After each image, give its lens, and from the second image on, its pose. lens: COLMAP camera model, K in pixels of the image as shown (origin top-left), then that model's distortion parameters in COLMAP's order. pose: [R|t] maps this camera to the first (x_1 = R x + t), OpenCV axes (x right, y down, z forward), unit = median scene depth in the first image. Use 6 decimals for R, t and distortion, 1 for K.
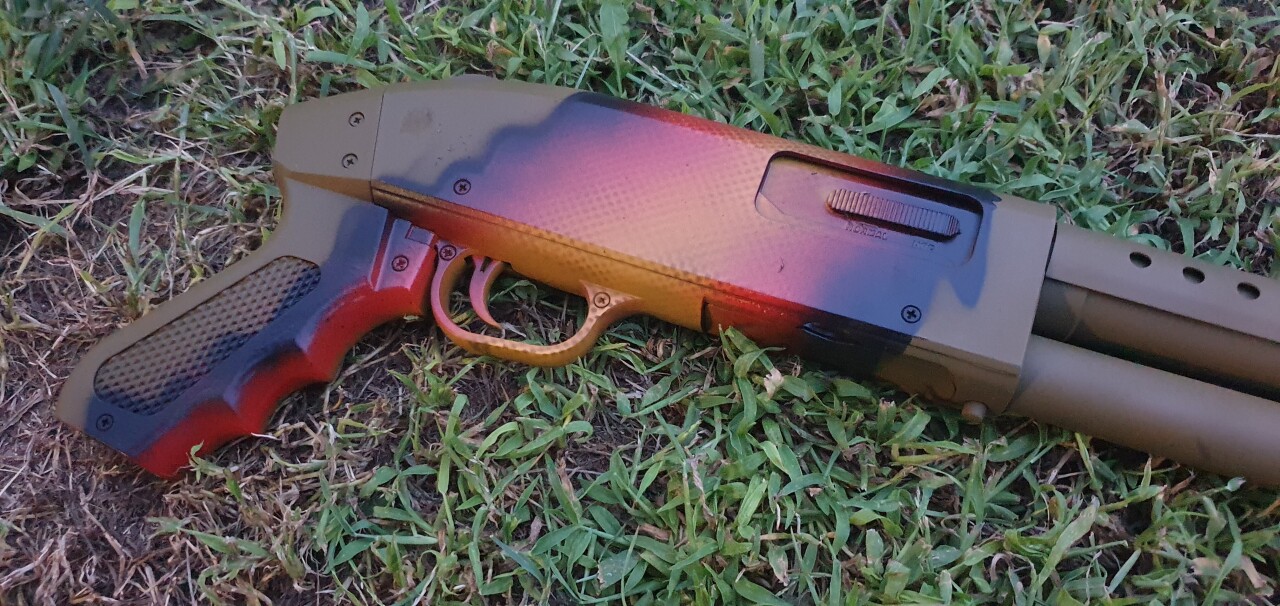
lens RADIAL K [[959.6, 0, 618.8], [0, 959.6, 303.0], [0, 0, 1]] dist [0.125291, -0.211712]
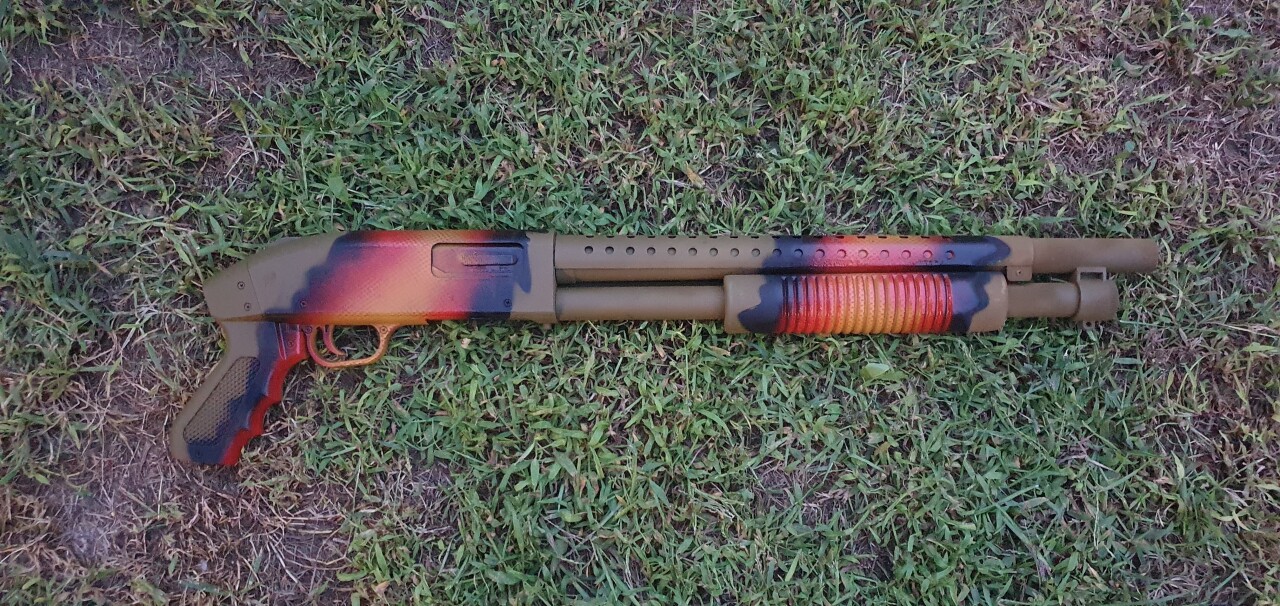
lens RADIAL K [[915.3, 0, 566.4], [0, 915.3, 304.3], [0, 0, 1]] dist [-0.000054, 0.000773]
pose [[0.936962, -0.345838, 0.049975, 0.297559], [0.312330, 0.893003, 0.324030, -0.619711], [-0.156690, -0.287995, 0.944726, -1.069347]]
